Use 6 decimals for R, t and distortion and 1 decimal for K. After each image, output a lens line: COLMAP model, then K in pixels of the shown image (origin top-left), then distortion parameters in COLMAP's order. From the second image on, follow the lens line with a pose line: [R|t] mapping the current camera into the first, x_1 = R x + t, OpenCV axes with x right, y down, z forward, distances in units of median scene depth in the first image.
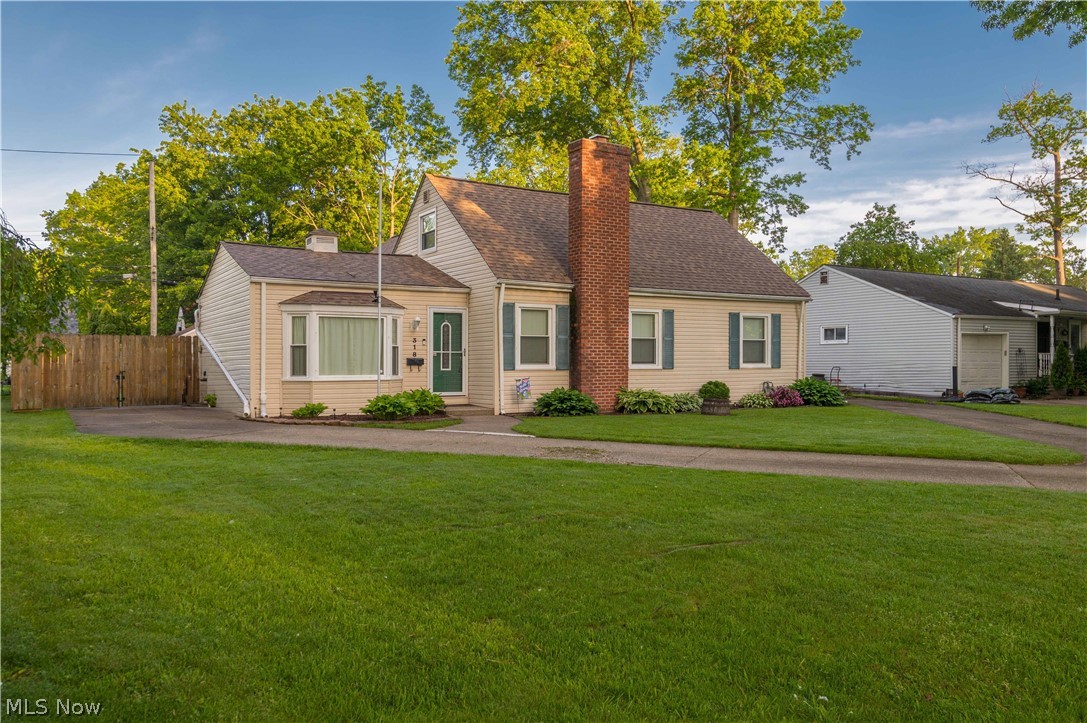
lens RADIAL K [[737.8, 0, 552.1], [0, 737.8, 364.5], [0, 0, 1]] dist [0.012183, 0.000132]
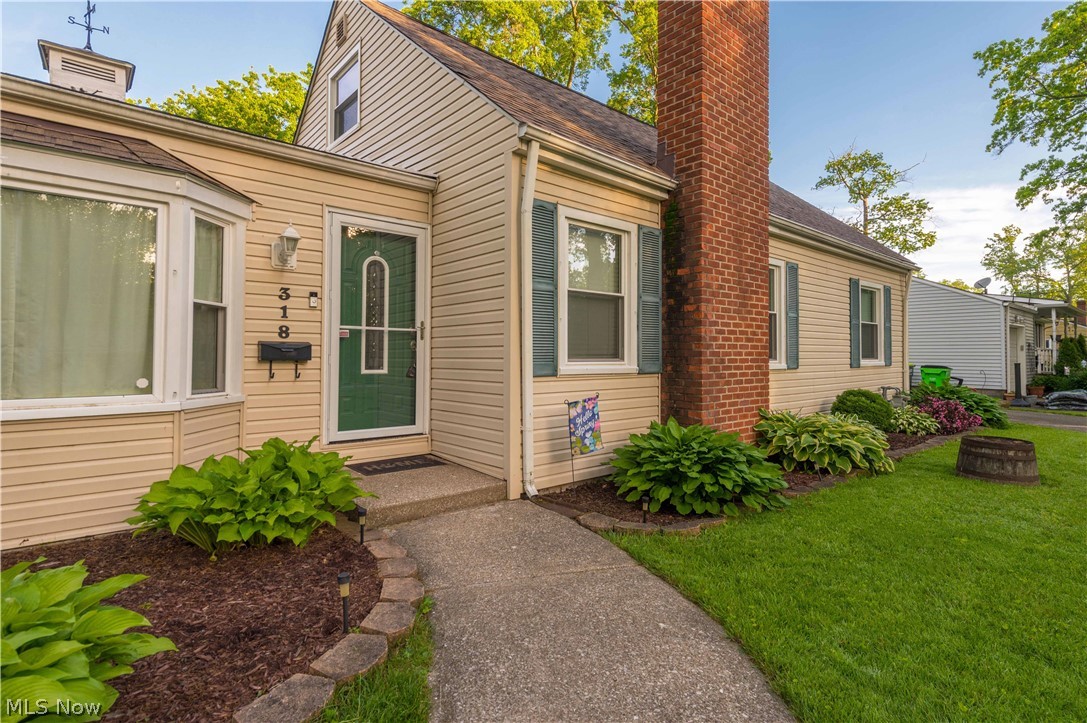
lens RADIAL K [[535.1, 0, 561.8], [0, 535.1, 352.3], [0, 0, 1]] dist [0.001934, -0.000671]
pose [[0.985573, 0.008736, 0.169028, -0.091832], [-0.007928, 0.999954, -0.005453, -0.003185], [-0.169068, 0.004034, 0.985596, 0.690236]]
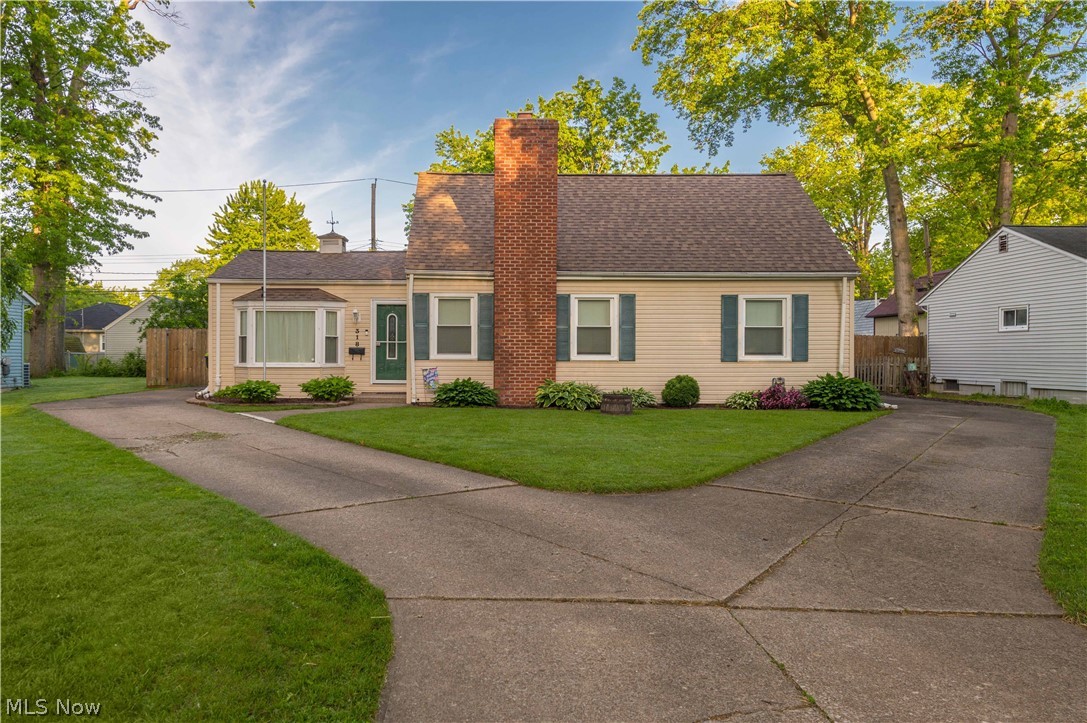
lens RADIAL K [[737.8, 0, 545.4], [0, 737.8, 356.8], [0, 0, 1]] dist [0.012183, 0.000132]
pose [[0.876647, 0.007973, -0.481067, 0.548136], [-0.007680, 0.999967, 0.002579, -0.000160], [0.481072, 0.001434, 0.876680, 0.187168]]
